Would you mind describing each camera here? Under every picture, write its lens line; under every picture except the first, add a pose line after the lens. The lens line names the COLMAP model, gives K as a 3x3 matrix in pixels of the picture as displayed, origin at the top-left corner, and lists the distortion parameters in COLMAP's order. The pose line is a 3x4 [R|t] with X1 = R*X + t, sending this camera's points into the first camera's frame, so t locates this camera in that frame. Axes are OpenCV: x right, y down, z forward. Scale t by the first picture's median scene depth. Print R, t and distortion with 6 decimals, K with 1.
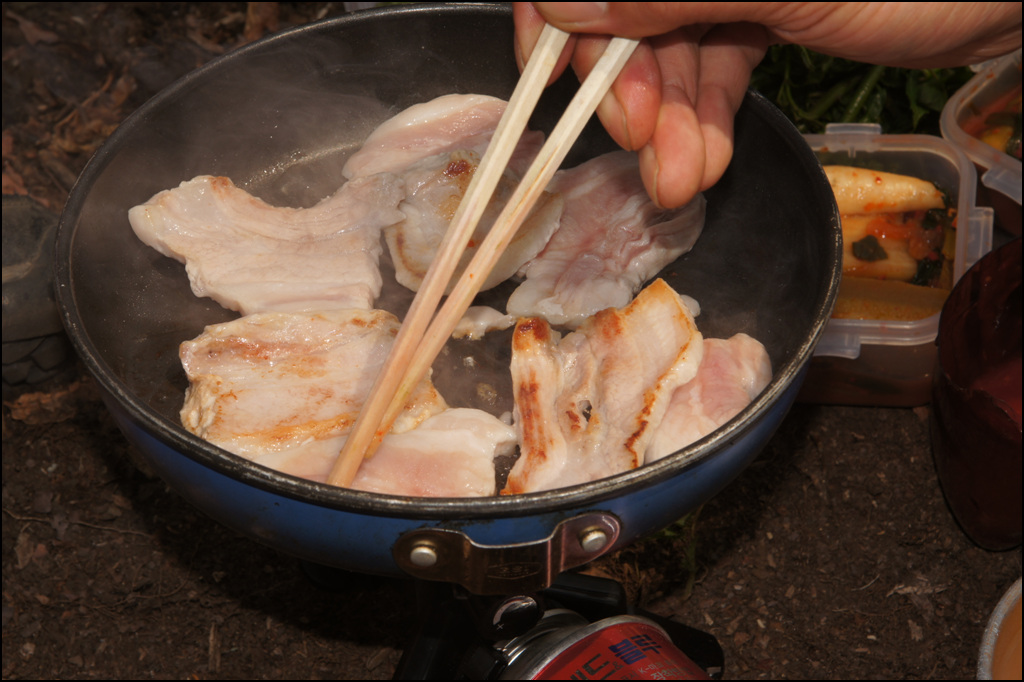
lens RADIAL K [[2874.6, 0, 512.5], [0, 2874.6, 344.5], [0, 0, 1]] dist [0.176883, 0.000000]
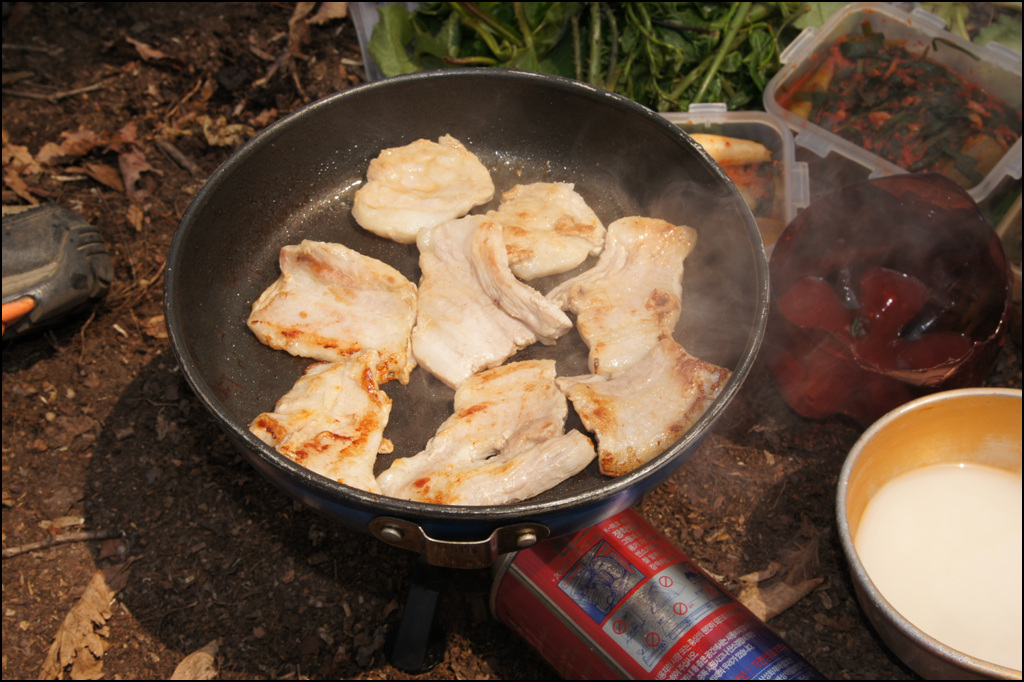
lens RADIAL K [[1424.4, 0, 518.6], [0, 1424.4, 364.4], [0, 0, 1]] dist [0.018006, 0.000000]
pose [[0.997101, -0.047126, 0.059738, -0.028326], [0.037393, 0.987255, 0.154693, -0.060643], [-0.066267, -0.152010, 0.986155, 0.261440]]
